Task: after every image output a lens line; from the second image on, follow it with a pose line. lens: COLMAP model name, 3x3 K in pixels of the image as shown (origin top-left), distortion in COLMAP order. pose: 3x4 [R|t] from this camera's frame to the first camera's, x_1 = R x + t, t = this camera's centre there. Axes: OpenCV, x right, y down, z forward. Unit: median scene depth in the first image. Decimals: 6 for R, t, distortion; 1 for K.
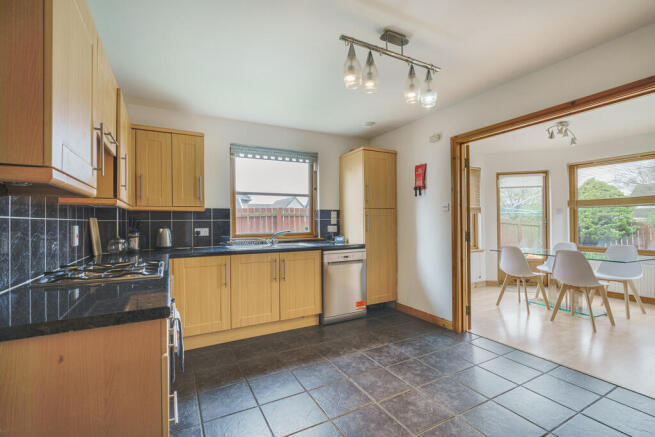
lens RADIAL K [[295.2, 0, 327.5], [0, 295.2, 218.5], [0, 0, 1]] dist [-0.001024, 0.000462]
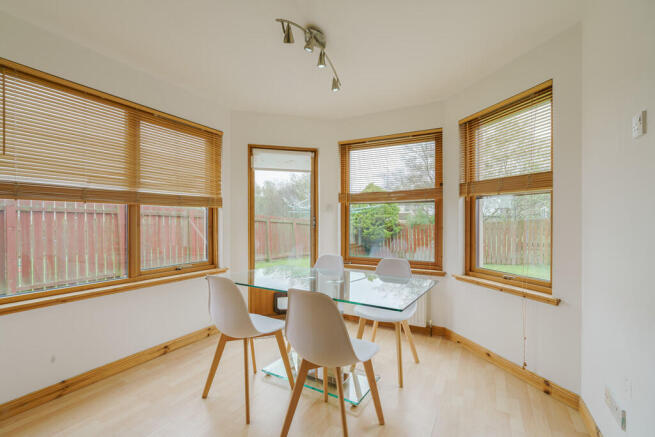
lens RADIAL K [[295.2, 0, 327.5], [0, 295.2, 218.5], [0, 0, 1]] dist [-0.001024, 0.000462]
pose [[0.838848, 0.013475, 0.544198, 0.395034], [-0.012935, 0.999905, -0.004821, 0.003913], [-0.544211, -0.002995, 0.838943, 0.406021]]
